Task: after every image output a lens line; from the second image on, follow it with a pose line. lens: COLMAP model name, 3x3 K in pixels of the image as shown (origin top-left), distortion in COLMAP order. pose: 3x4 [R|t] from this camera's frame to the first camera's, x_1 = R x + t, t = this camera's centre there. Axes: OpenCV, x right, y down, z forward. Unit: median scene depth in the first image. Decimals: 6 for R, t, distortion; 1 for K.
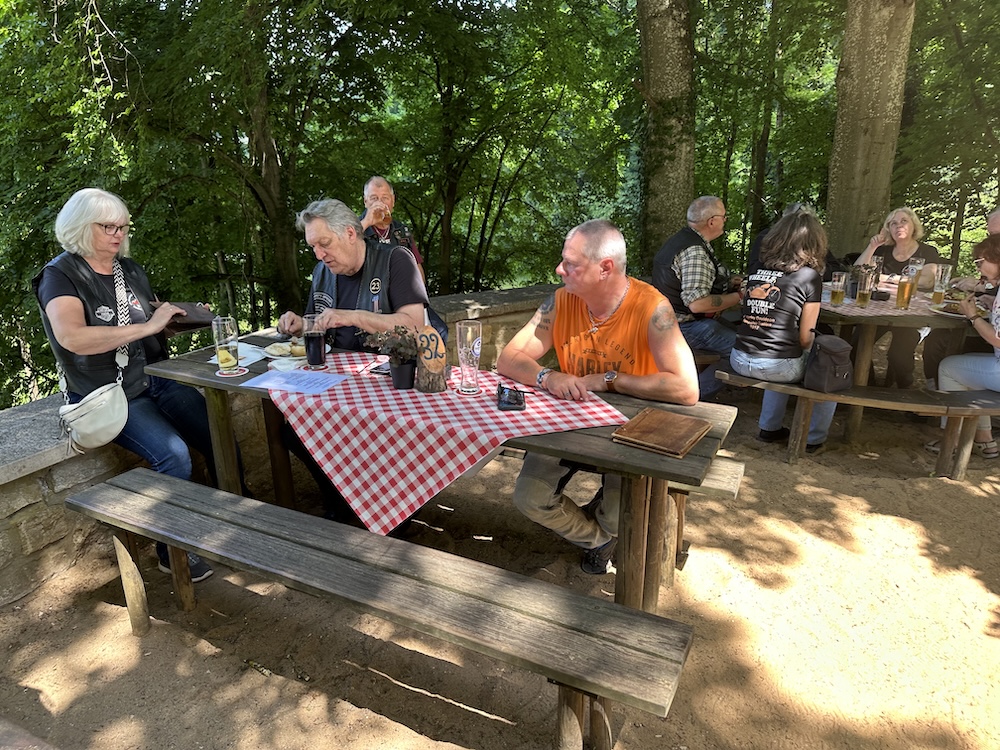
lens RADIAL K [[695.6, 0, 502.4], [0, 695.6, 384.1], [0, 0, 1]] dist [0.027018, -0.037906]
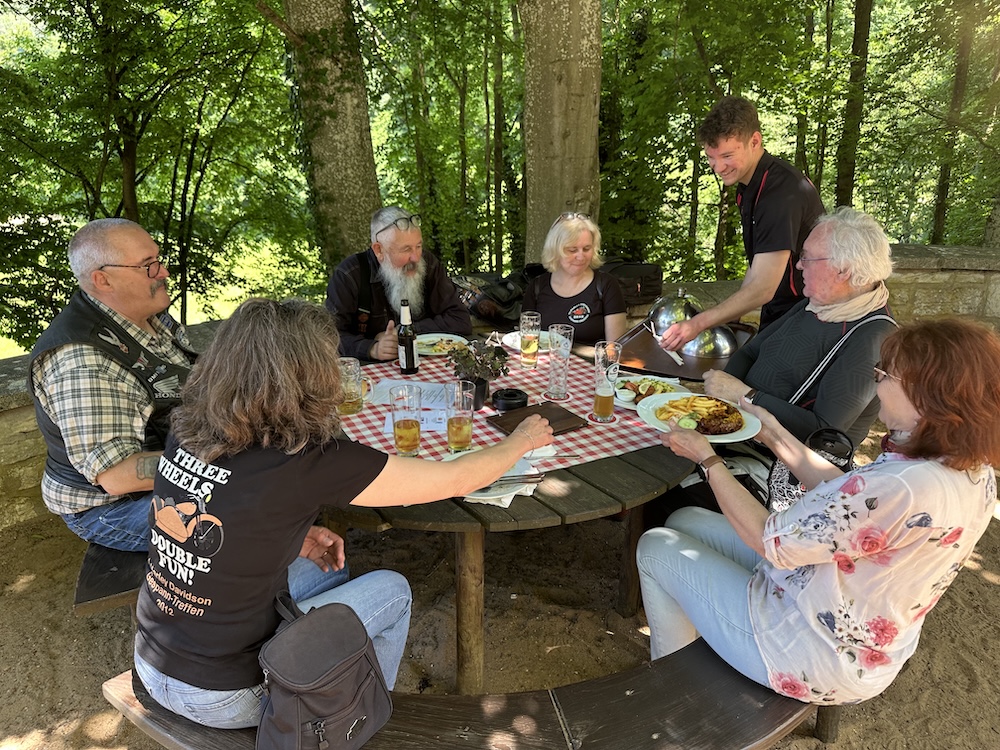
lens RADIAL K [[695.6, 0, 500.2], [0, 695.6, 368.9], [0, 0, 1]] dist [0.027018, -0.037906]
pose [[0.958813, -0.101882, 0.265137, 0.225838], [0.089489, 0.994272, 0.058444, -0.102244], [-0.269572, -0.032311, 0.962438, 0.287186]]
